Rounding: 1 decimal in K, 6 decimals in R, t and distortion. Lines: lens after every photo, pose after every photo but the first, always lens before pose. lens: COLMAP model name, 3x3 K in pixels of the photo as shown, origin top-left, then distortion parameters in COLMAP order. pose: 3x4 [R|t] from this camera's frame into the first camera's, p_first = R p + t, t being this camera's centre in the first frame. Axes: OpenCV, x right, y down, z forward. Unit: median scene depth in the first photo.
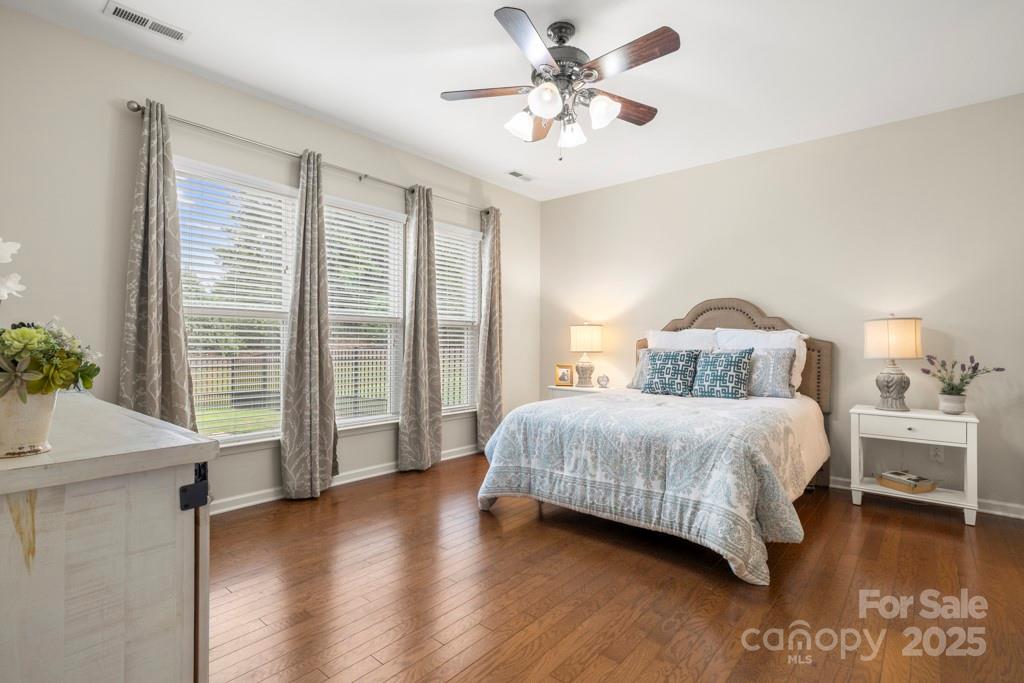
lens RADIAL K [[490.7, 0, 511.6], [0, 490.7, 342.7], [0, 0, 1]] dist [0.002330, 0.000145]
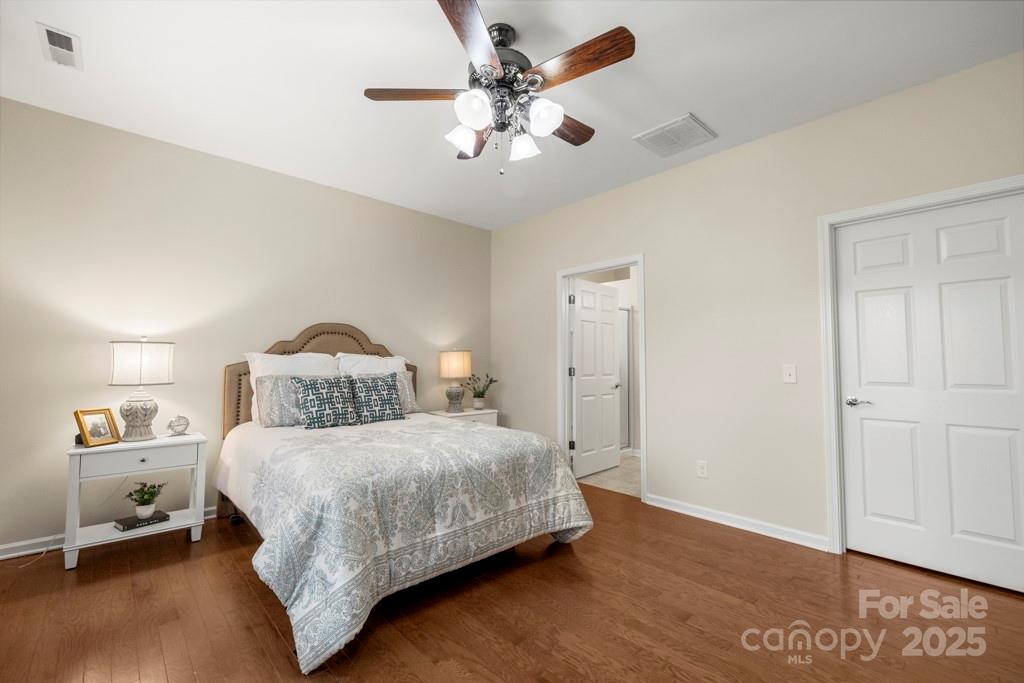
lens RADIAL K [[439.0, 0, 511.7], [0, 439.0, 340.9], [0, 0, 1]] dist [0.005020, -0.000524]
pose [[0.112174, 0.043066, 0.992755, -0.591332], [-0.002852, 0.999070, -0.043018, -0.022913], [-0.993685, 0.001995, 0.112192, 0.755408]]
